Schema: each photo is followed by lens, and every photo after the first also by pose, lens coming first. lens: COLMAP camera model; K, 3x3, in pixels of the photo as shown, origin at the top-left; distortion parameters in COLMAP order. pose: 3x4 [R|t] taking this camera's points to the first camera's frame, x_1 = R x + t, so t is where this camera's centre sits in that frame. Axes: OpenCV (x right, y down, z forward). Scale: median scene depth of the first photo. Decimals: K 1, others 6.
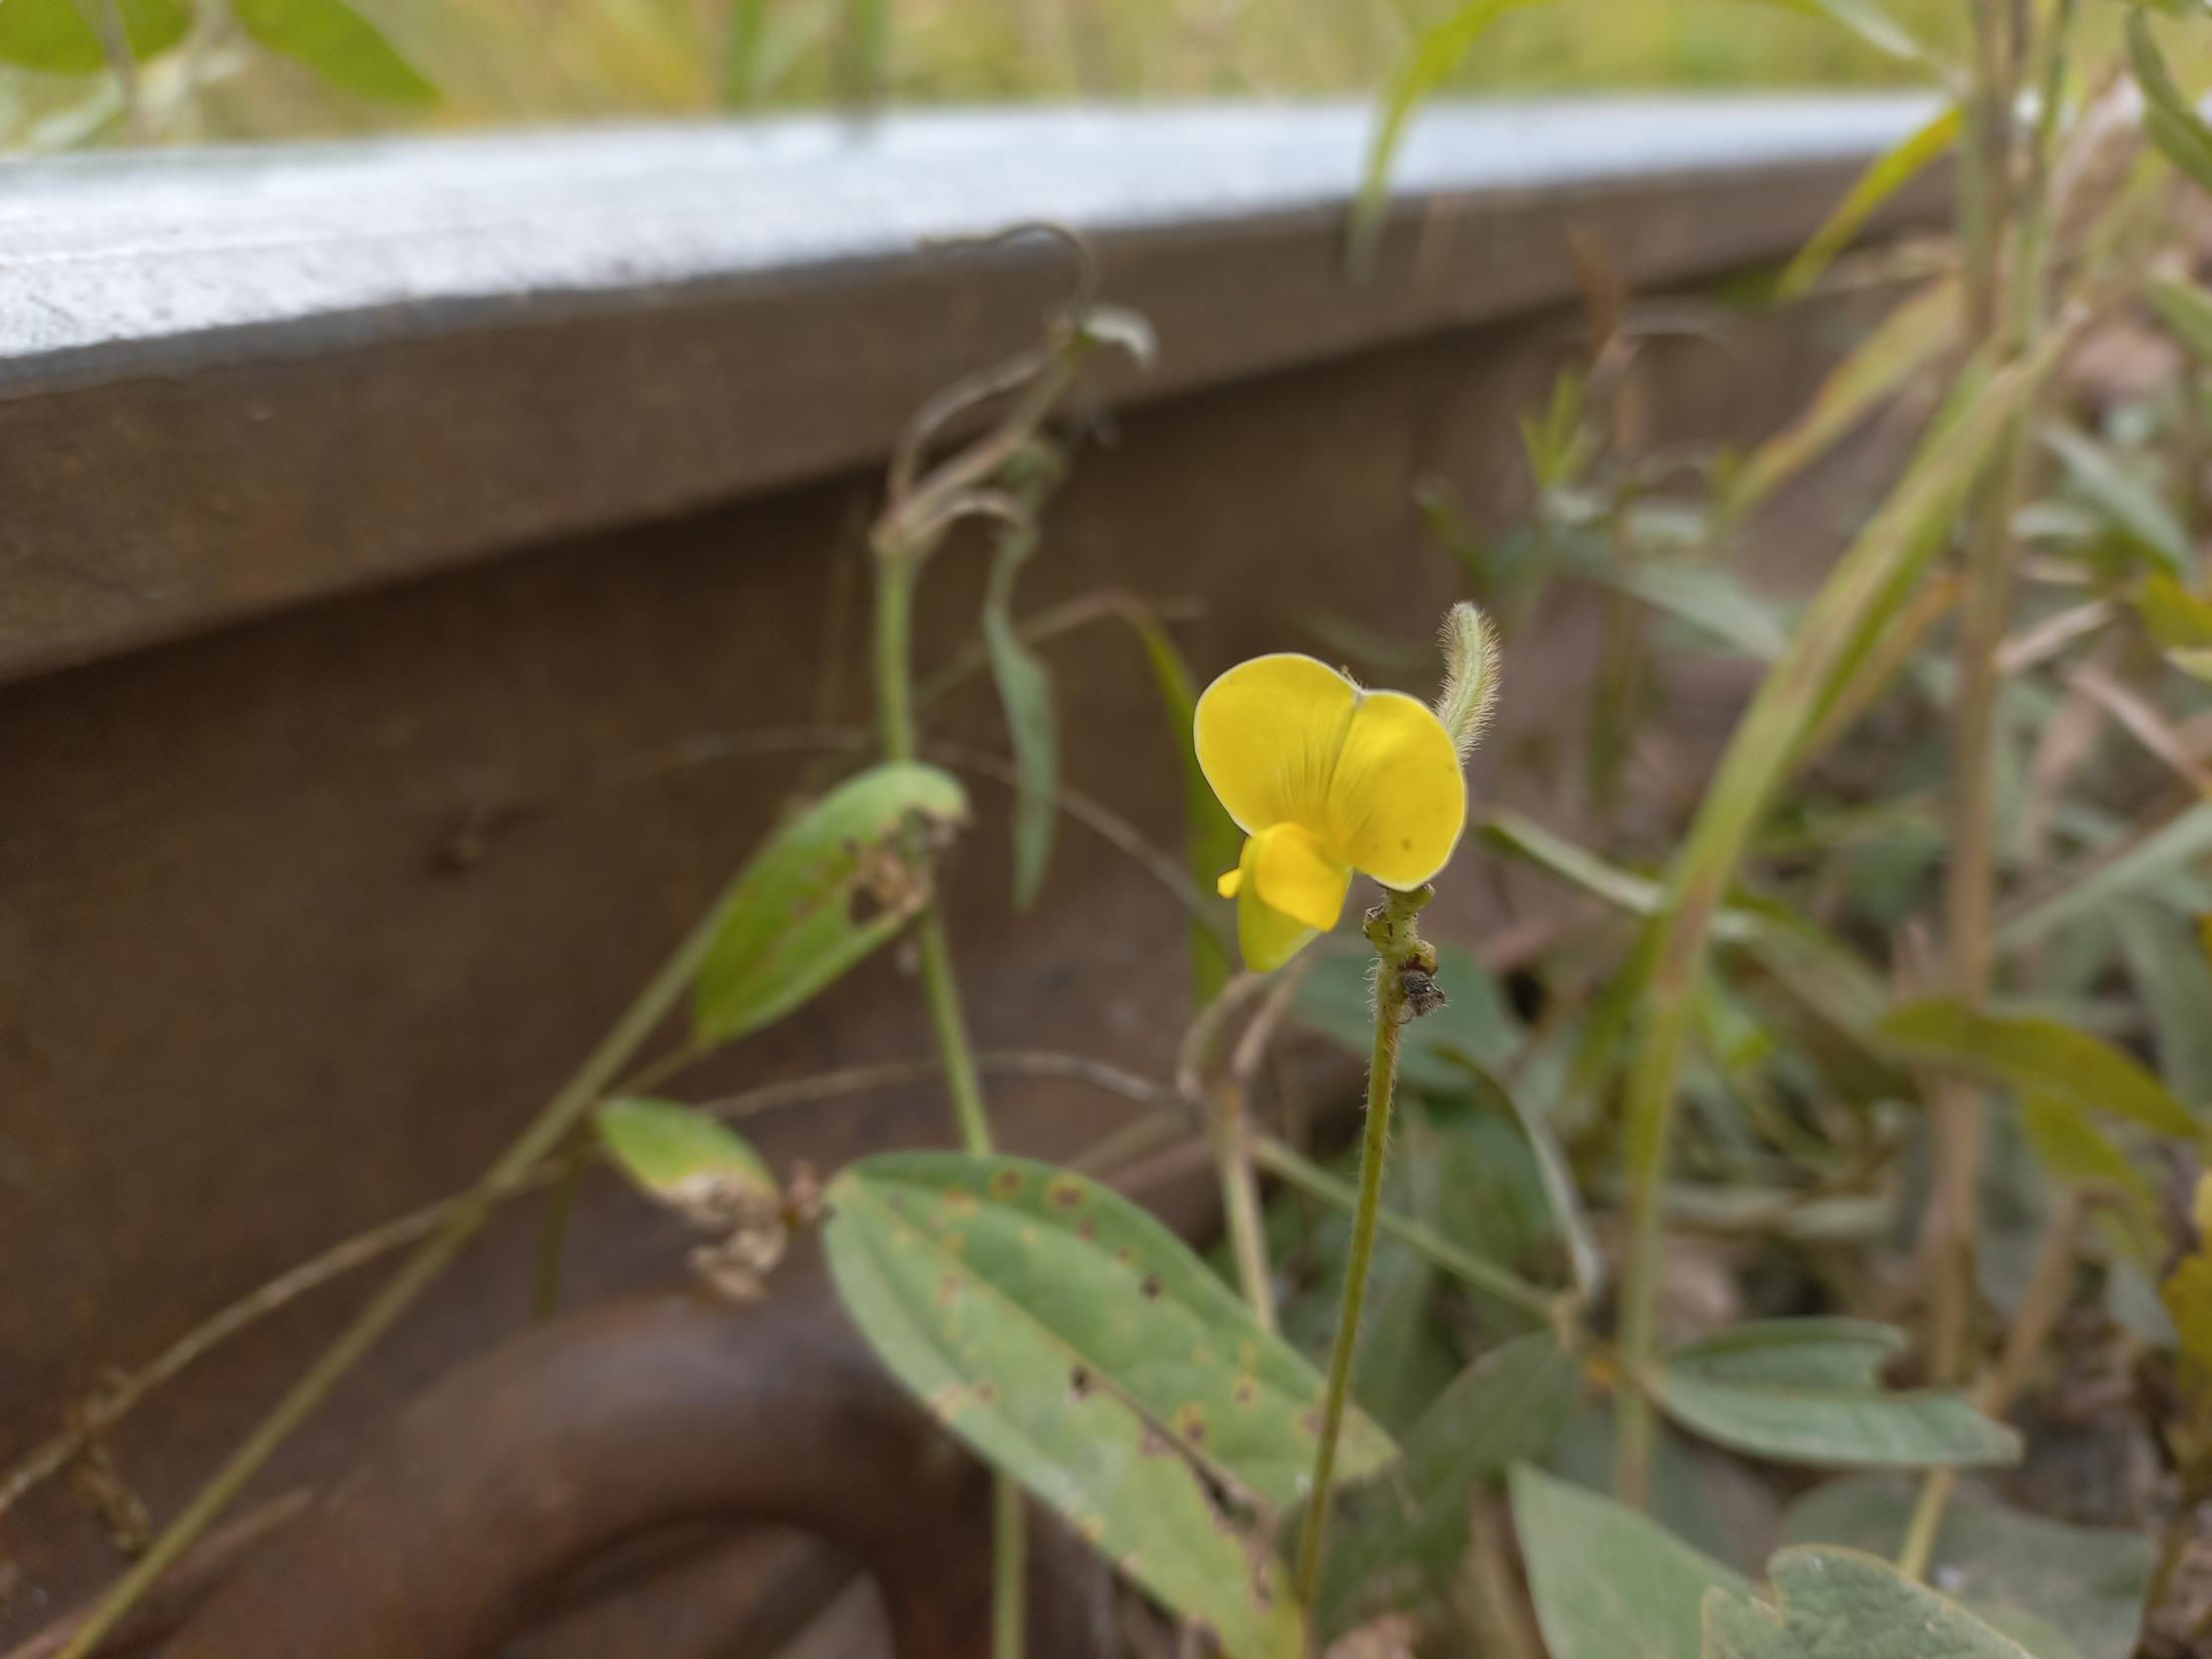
lens RADIAL K [[1866.9, 0, 1089.1], [0, 1866.9, 824.2], [0, 0, 1]] dist [0.157143, -0.187661]
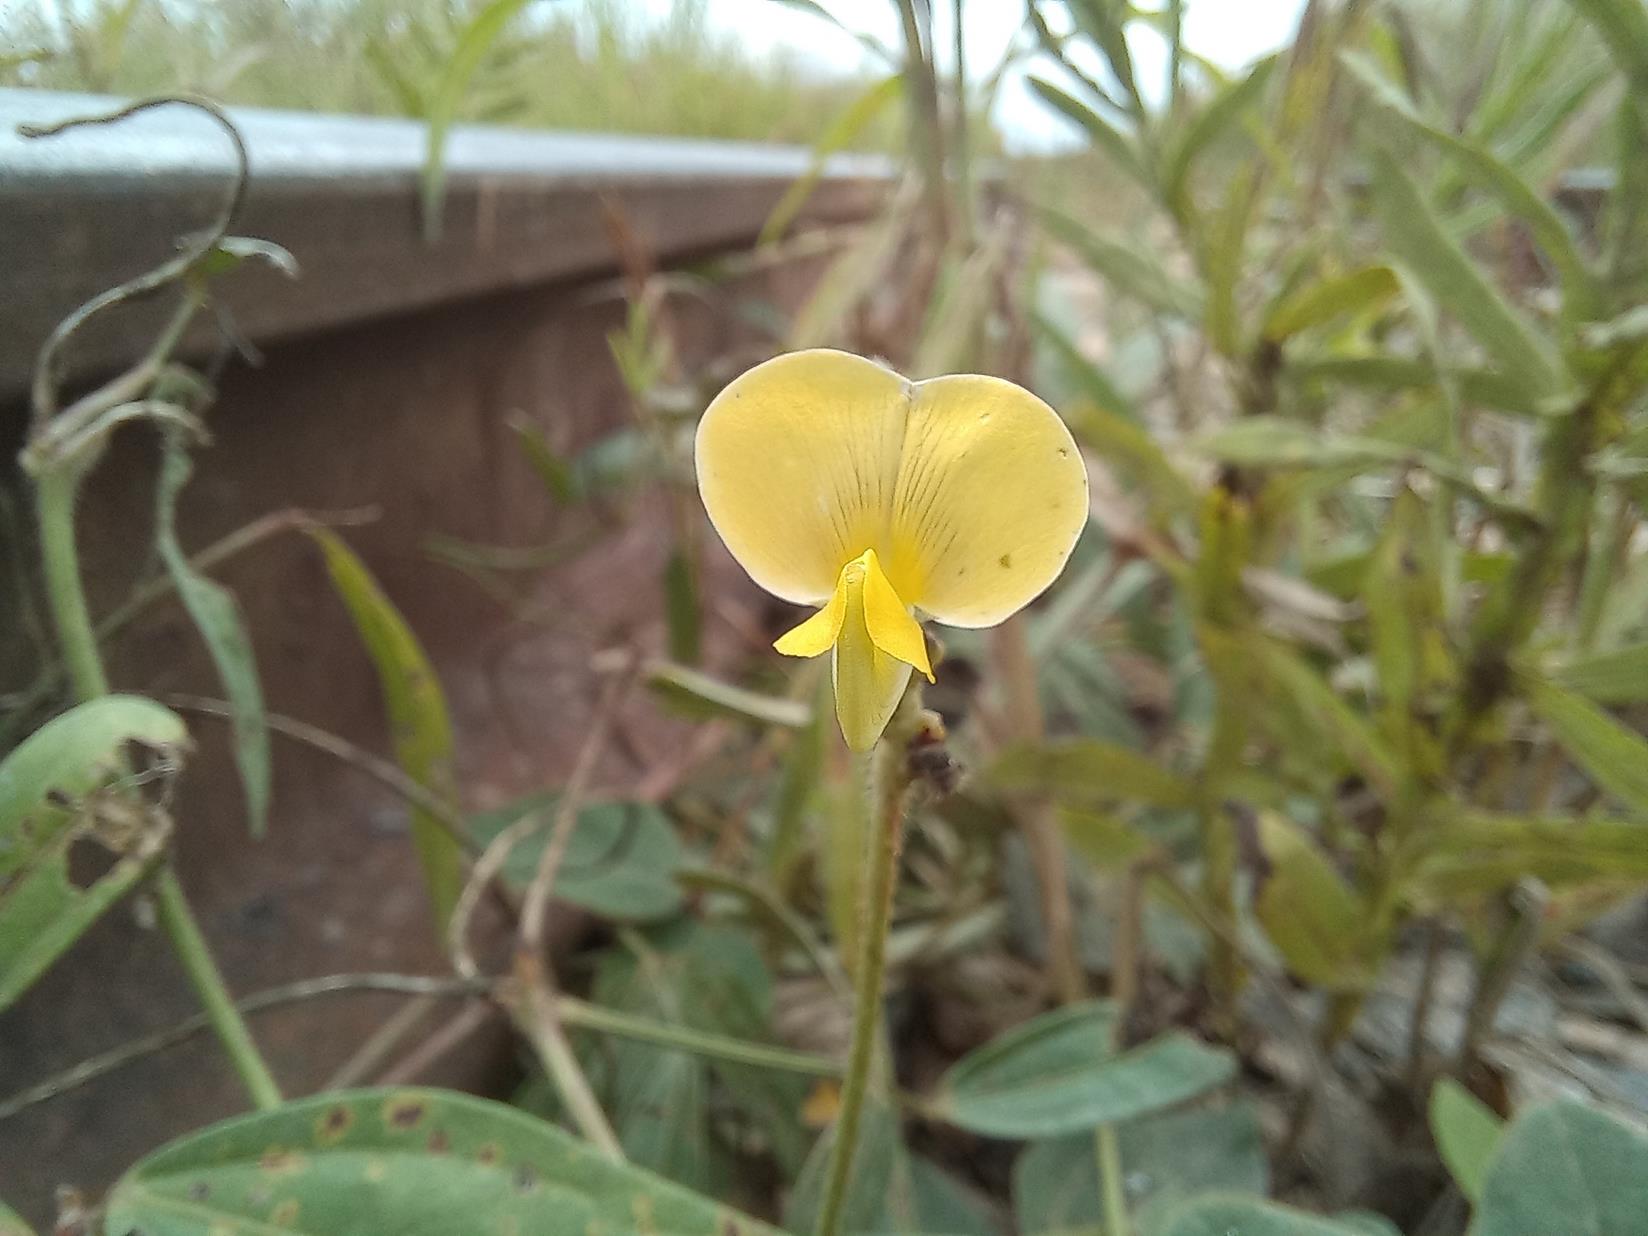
lens RADIAL K [[1396.7, 0, 876.3], [0, 1396.7, 616.1], [0, 0, 1]] dist [-0.132713, 0.230439]
pose [[0.866839, -0.154503, 0.474046, -0.086734], [0.192826, 0.980679, -0.032973, 0.022959], [-0.459792, 0.119990, 0.879883, 0.262819]]
